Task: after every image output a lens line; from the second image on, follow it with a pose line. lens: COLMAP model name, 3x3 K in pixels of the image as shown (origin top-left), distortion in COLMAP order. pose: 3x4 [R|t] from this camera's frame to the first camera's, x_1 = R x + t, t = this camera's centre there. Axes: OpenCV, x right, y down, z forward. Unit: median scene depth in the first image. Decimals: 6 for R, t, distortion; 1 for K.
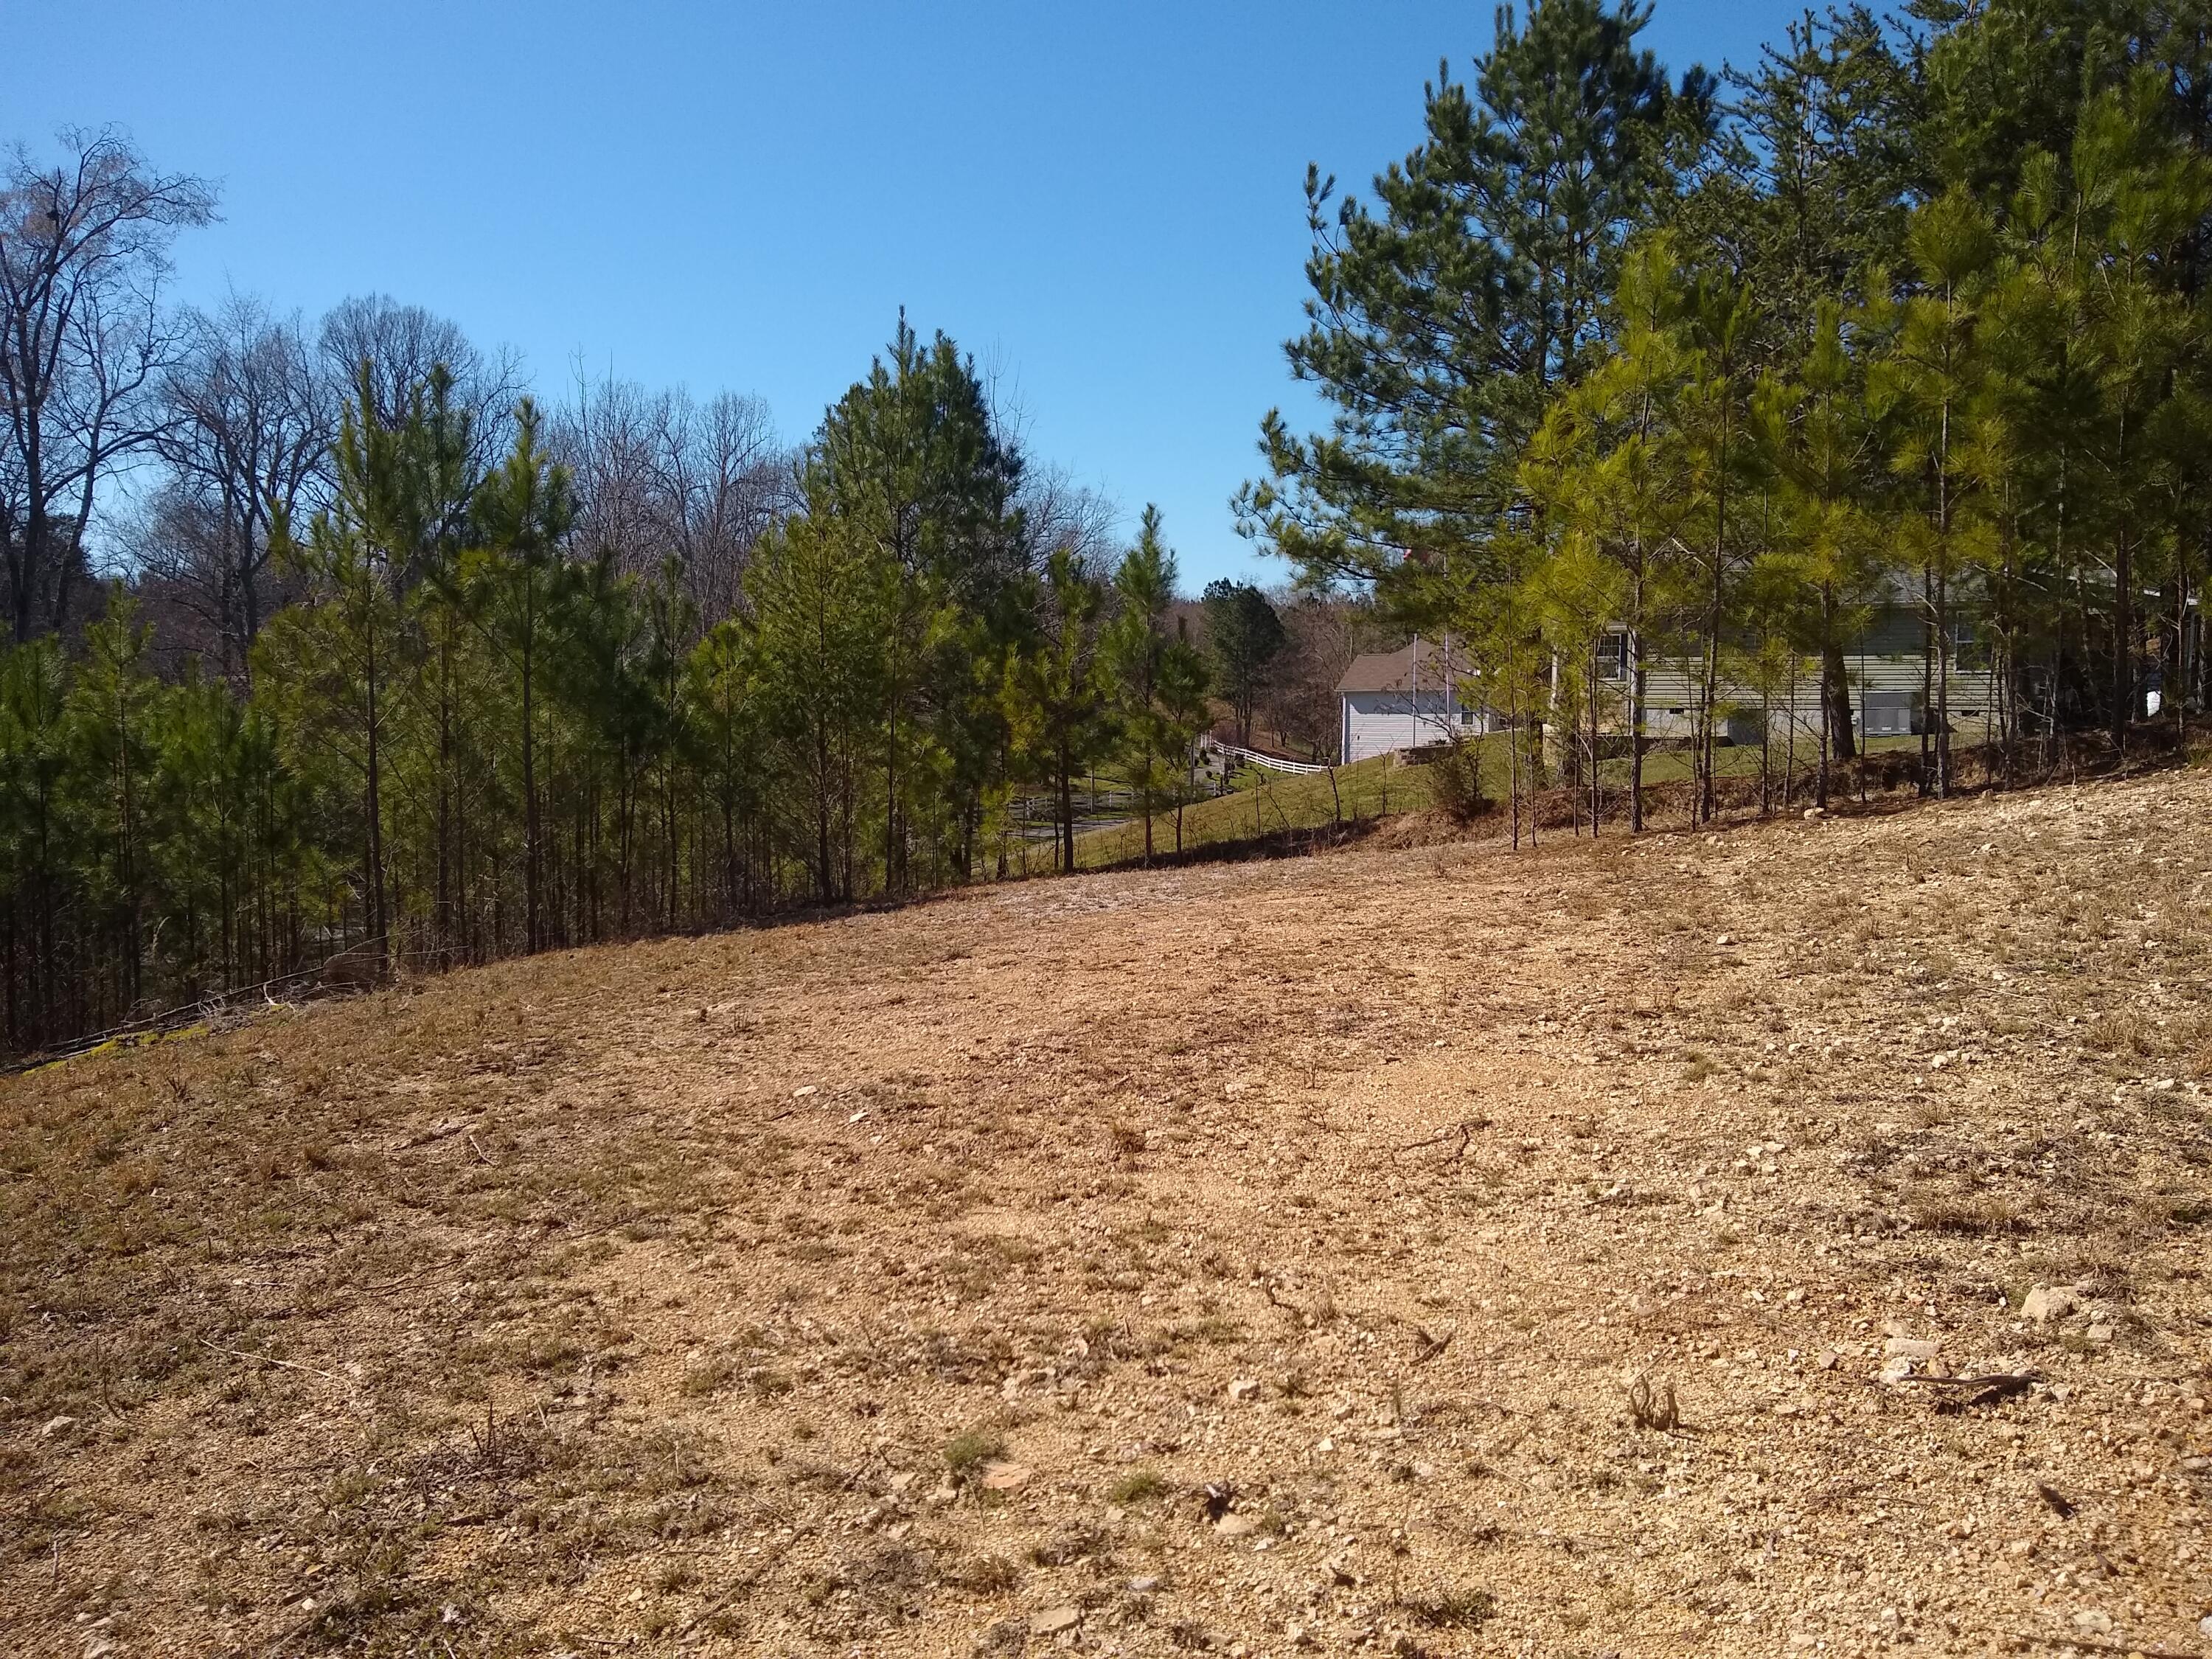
lens RADIAL K [[1778.5, 0, 1102.8], [0, 1778.5, 822.7], [0, 0, 1]] dist [0.007576, 0.022925]
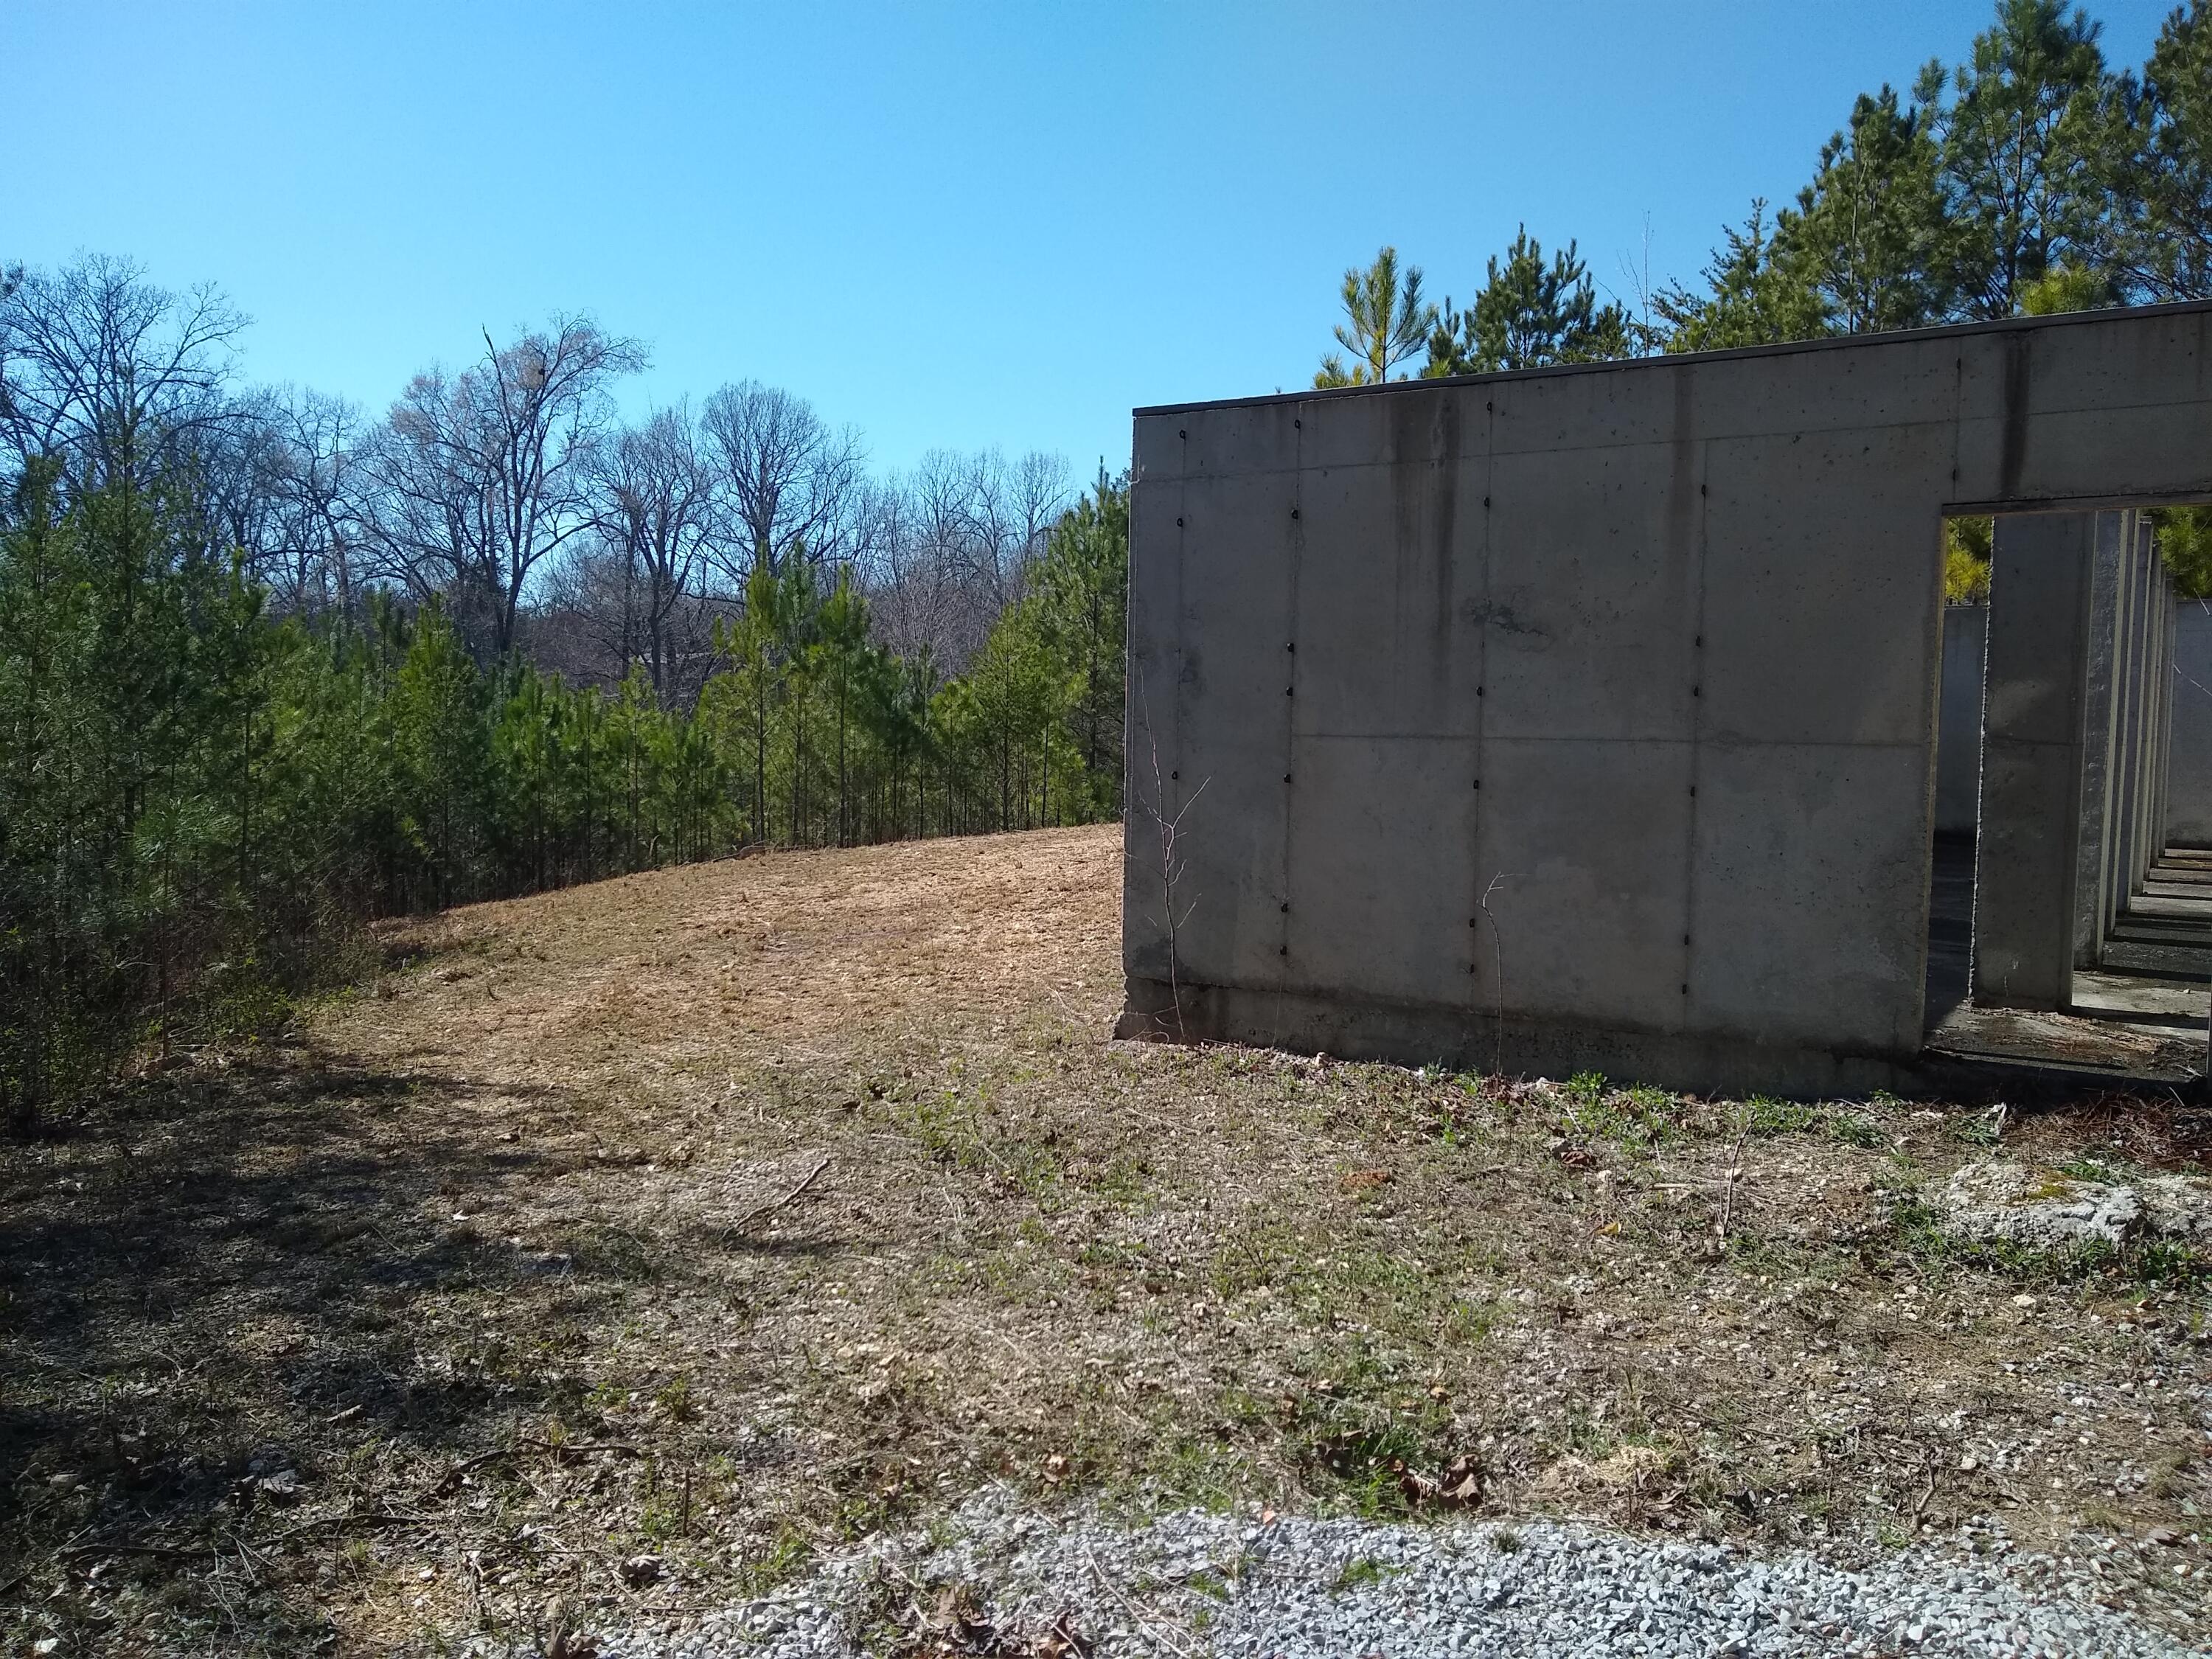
lens RADIAL K [[1778.5, 0, 1108.4], [0, 1778.5, 833.6], [0, 0, 1]] dist [0.007576, 0.022925]
pose [[0.984497, 0.026547, -0.173383, 0.233101], [-0.027811, 0.999601, -0.004860, 0.039536], [0.173185, 0.009607, 0.984843, -0.657825]]
